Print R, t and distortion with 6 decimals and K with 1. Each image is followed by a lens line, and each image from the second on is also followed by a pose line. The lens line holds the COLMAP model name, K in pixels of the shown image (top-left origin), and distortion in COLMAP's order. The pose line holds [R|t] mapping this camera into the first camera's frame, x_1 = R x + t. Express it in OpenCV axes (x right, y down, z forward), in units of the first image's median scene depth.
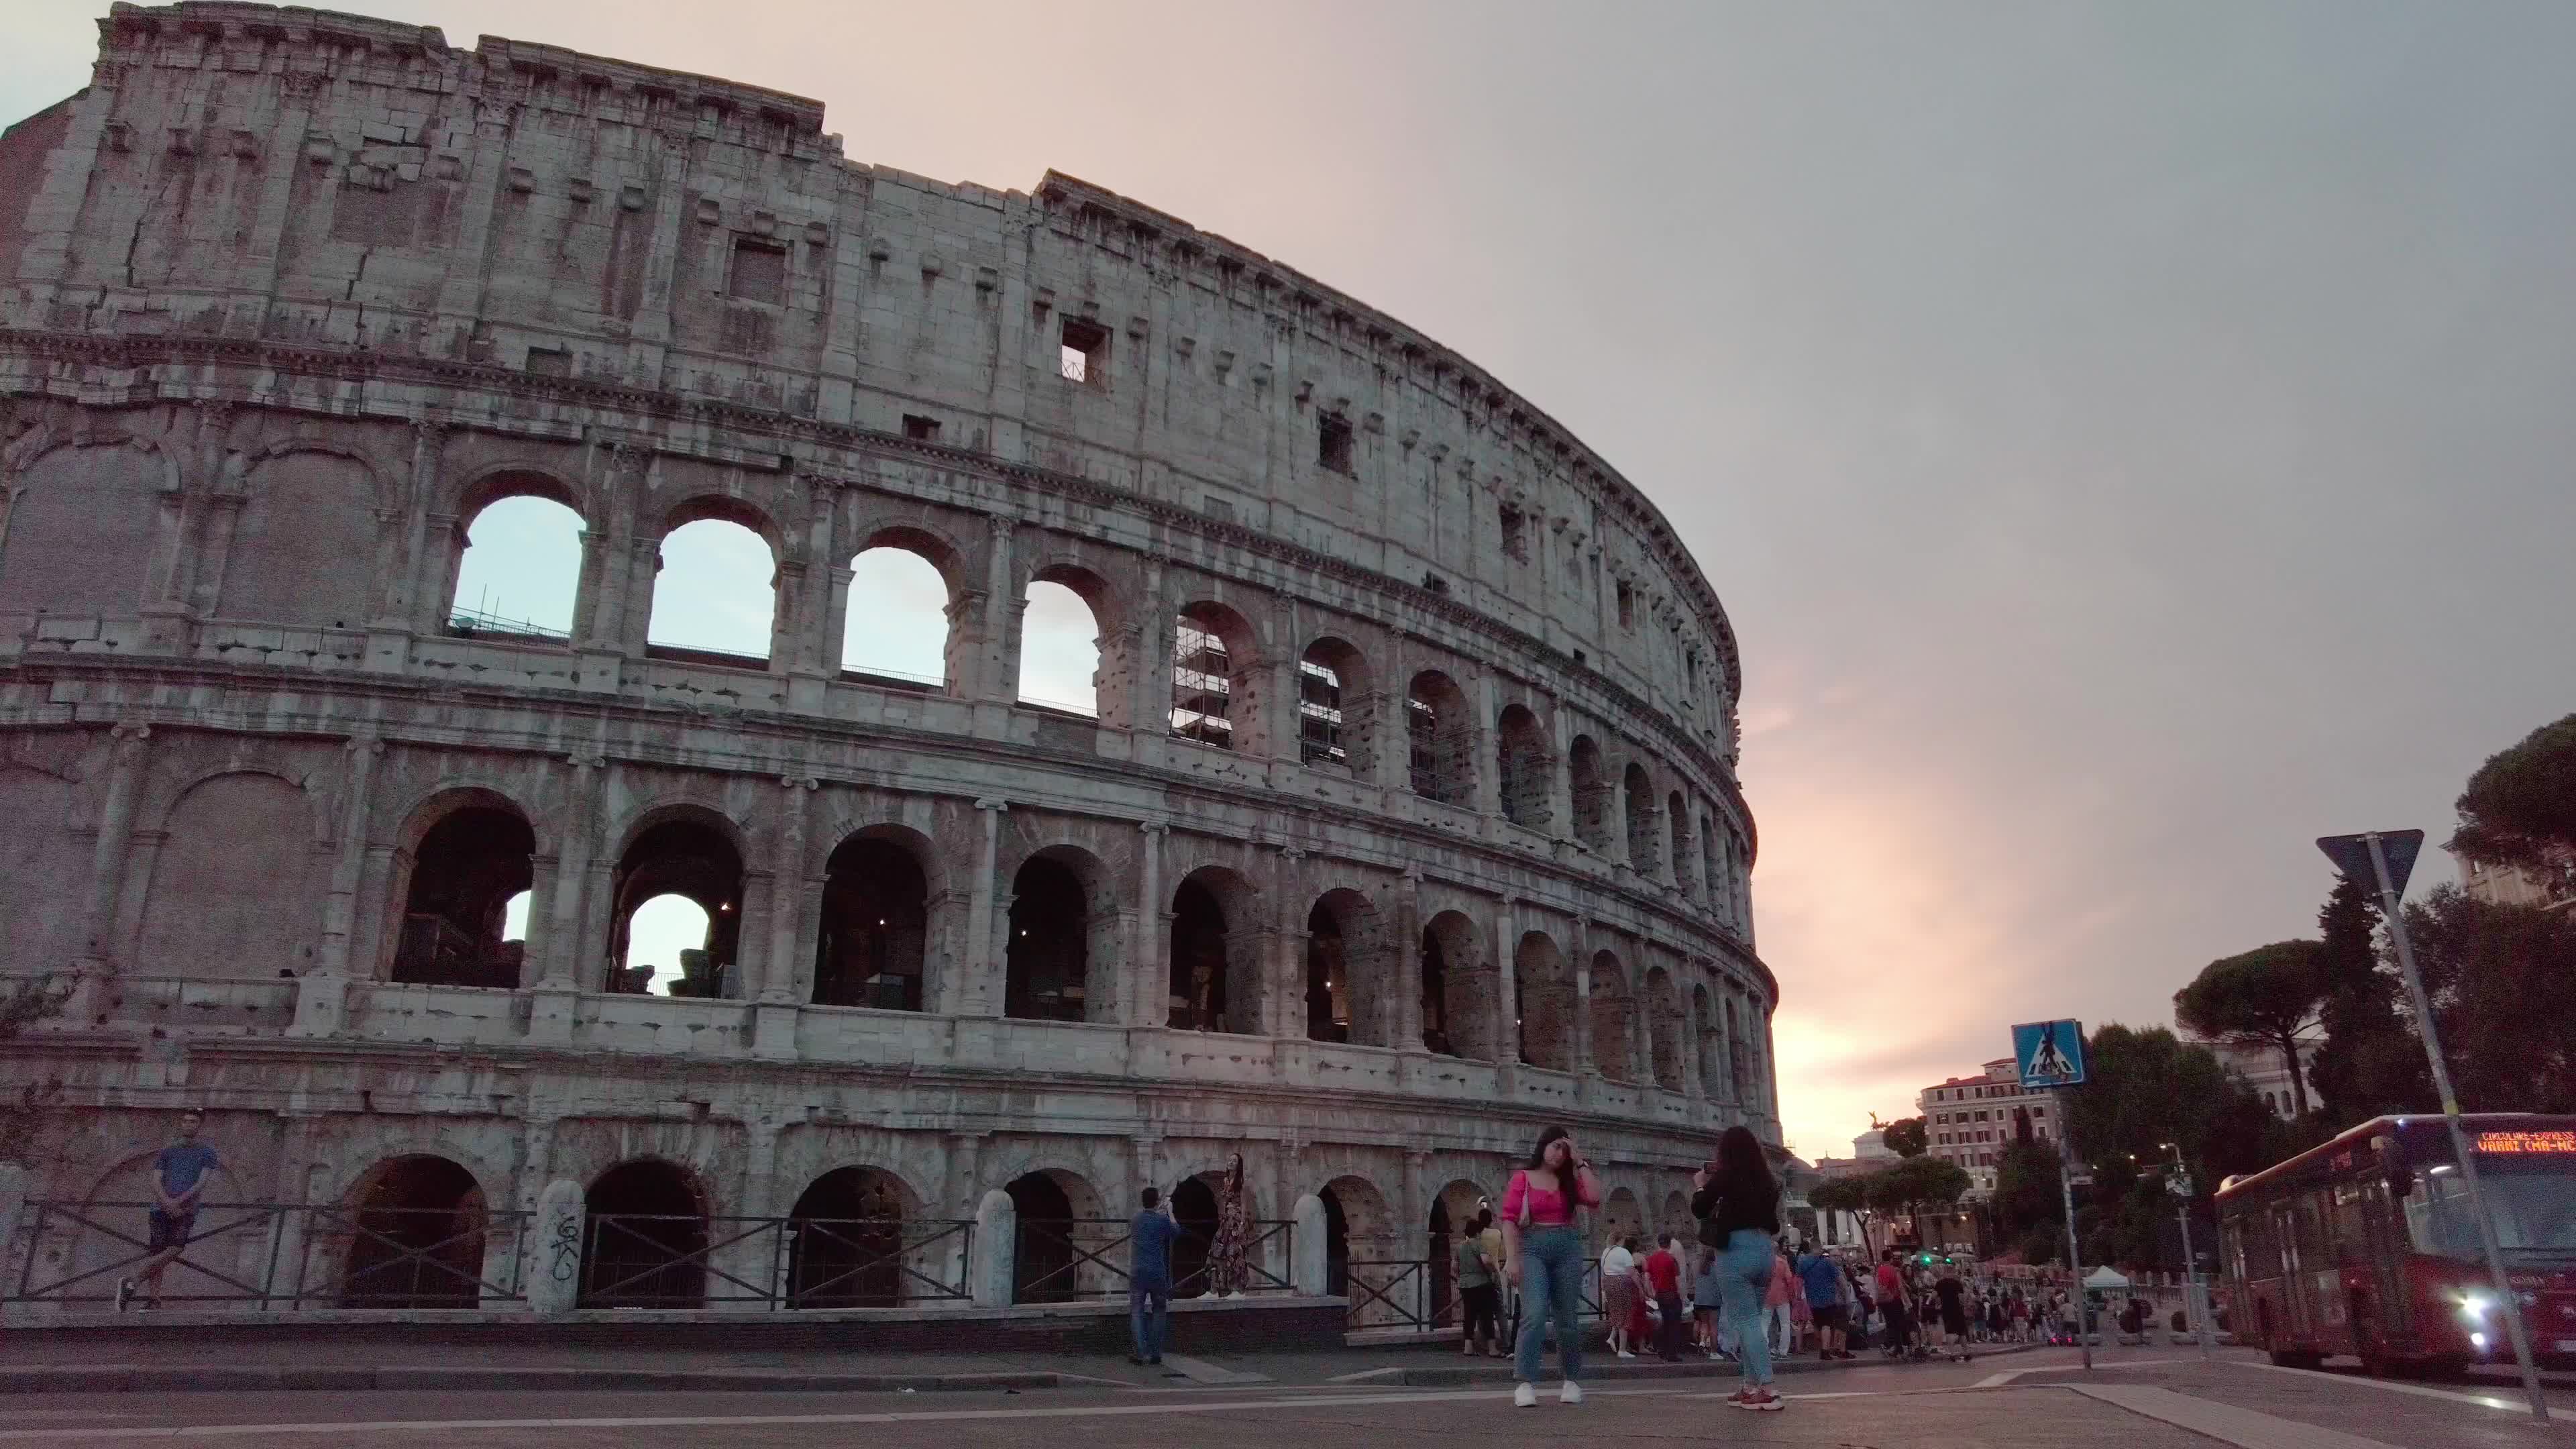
lens RADIAL K [[1521.0, 0, 1288.0], [0, 1521.0, 724.5], [0, 0, 1]] dist [0.087067, -0.164486]
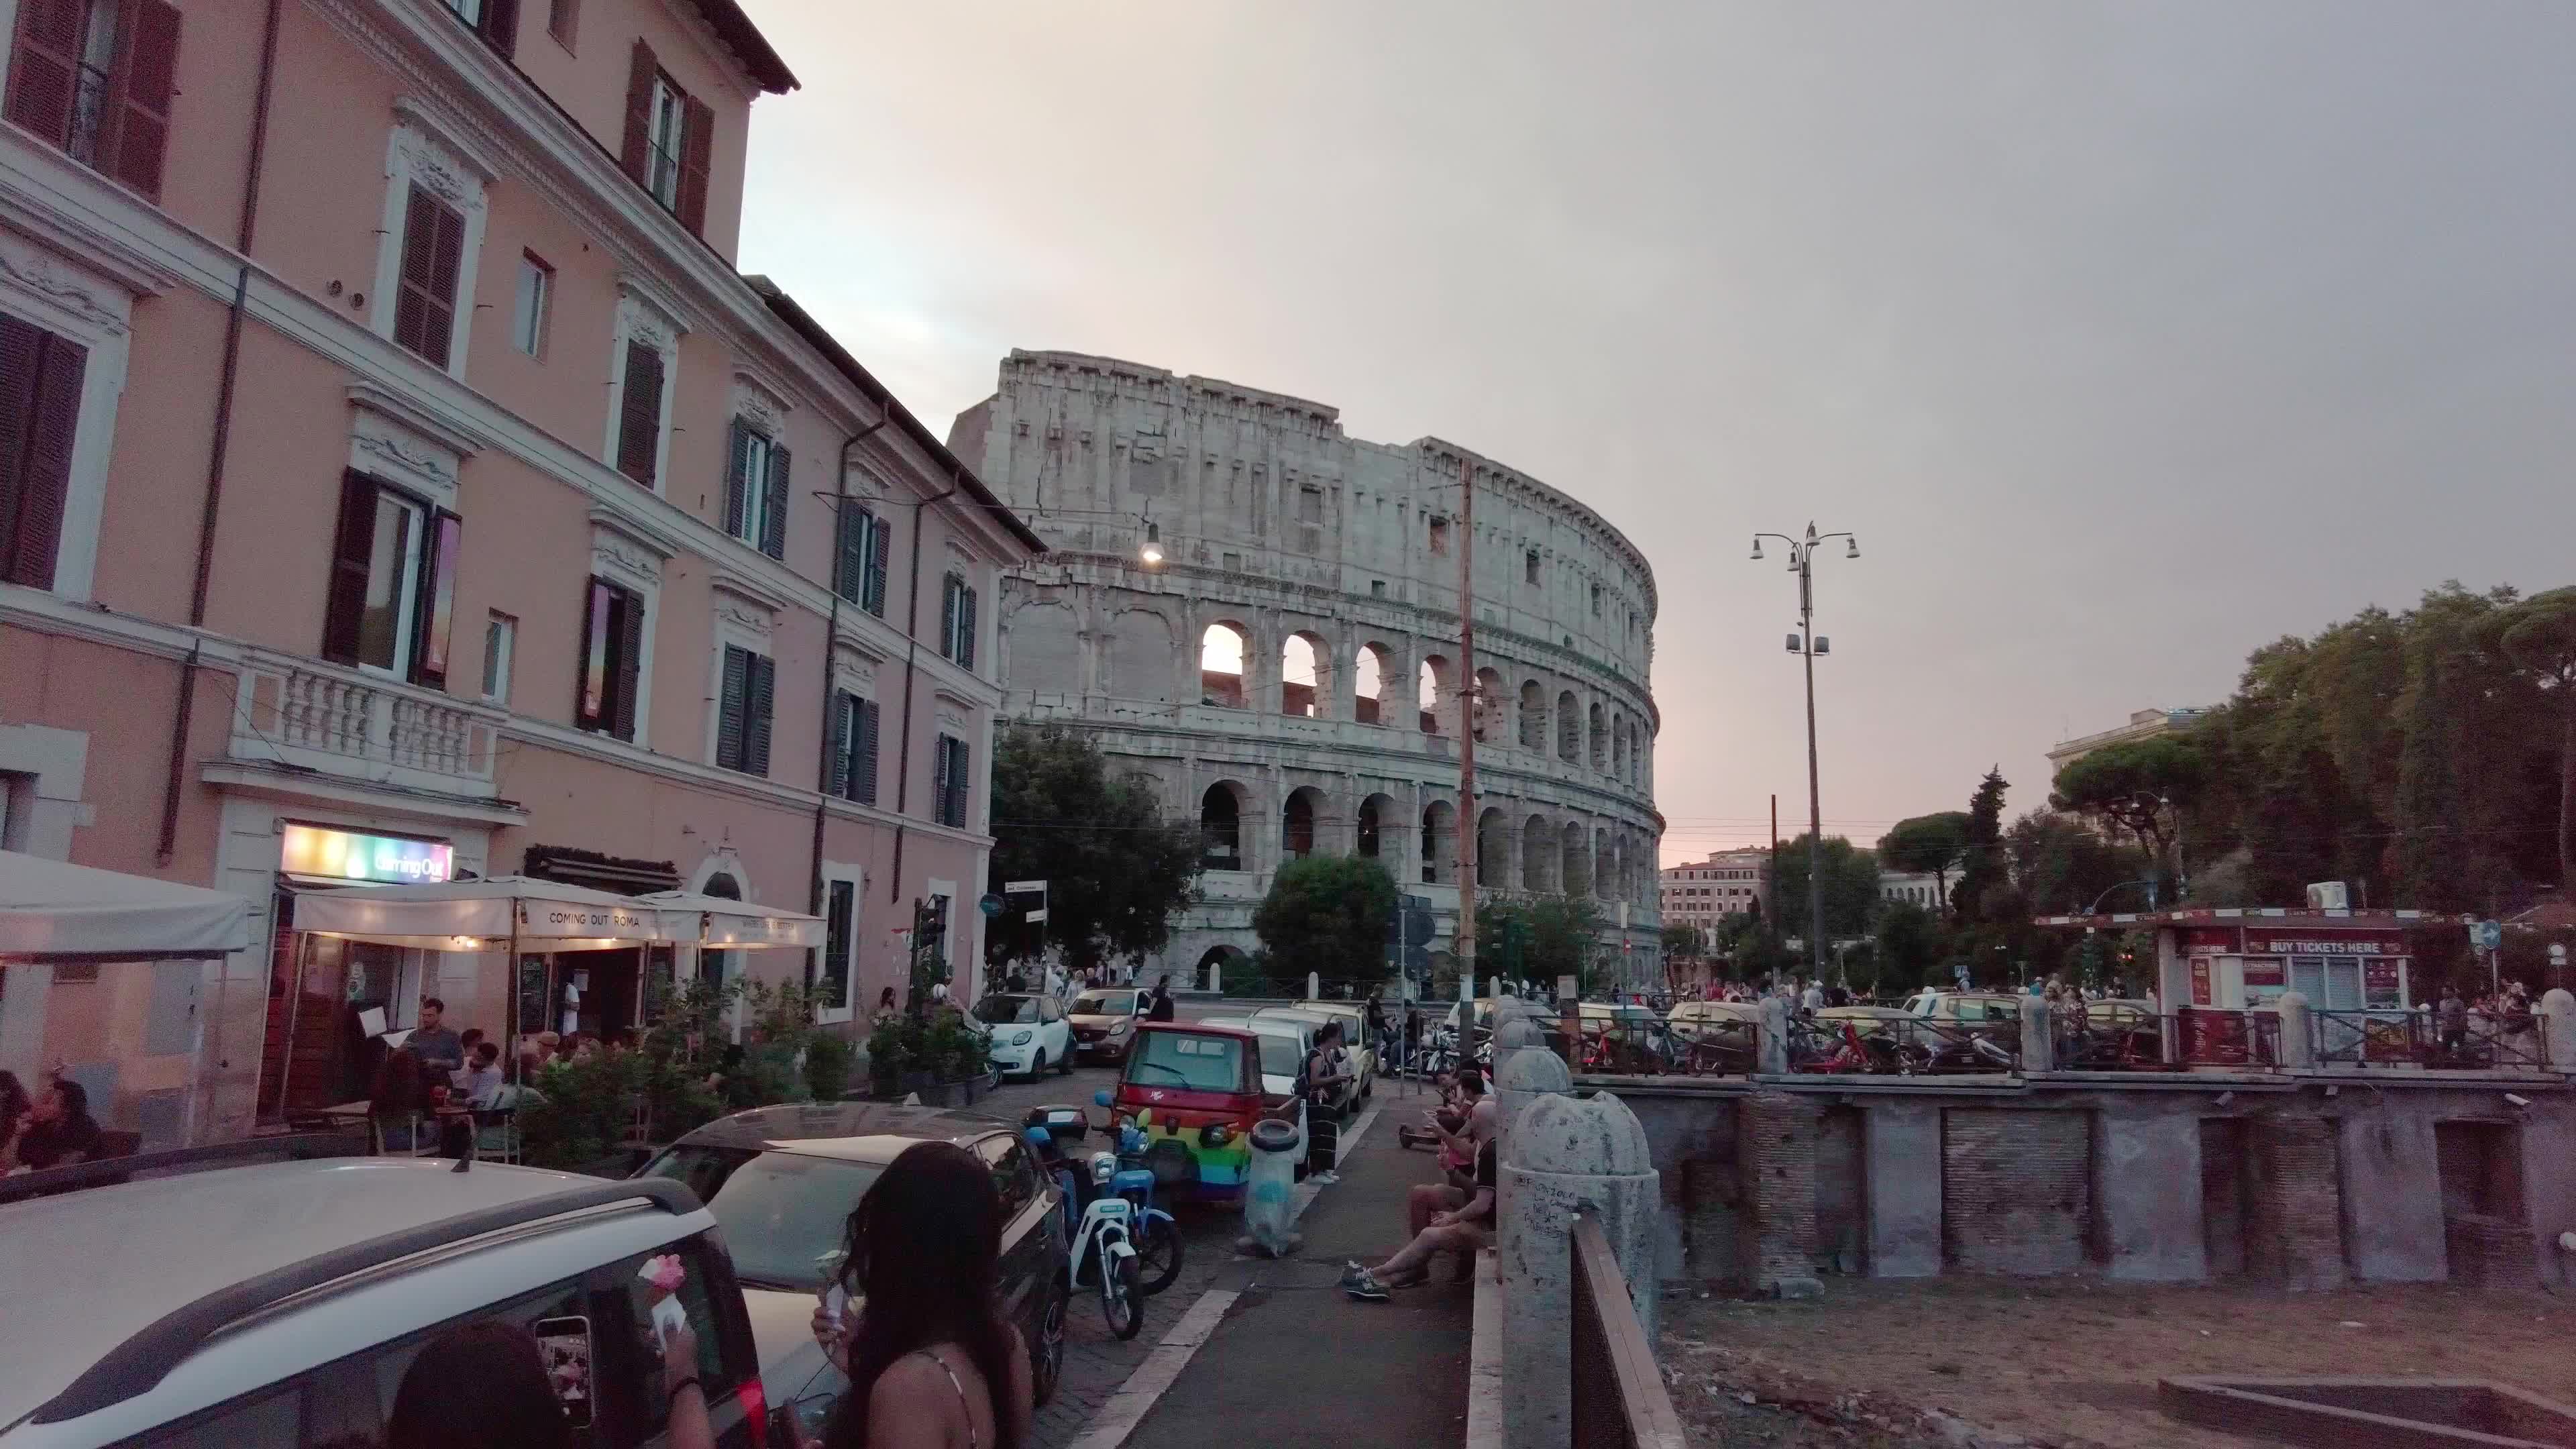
lens RADIAL K [[1521.0, 0, 1288.0], [0, 1521.0, 724.5], [0, 0, 1]] dist [0.087067, -0.164486]
pose [[0.980672, 0.051940, 0.188640, -0.722907], [-0.083569, 0.982947, 0.163802, -0.334027], [-0.176915, -0.176400, 0.968289, -0.925445]]
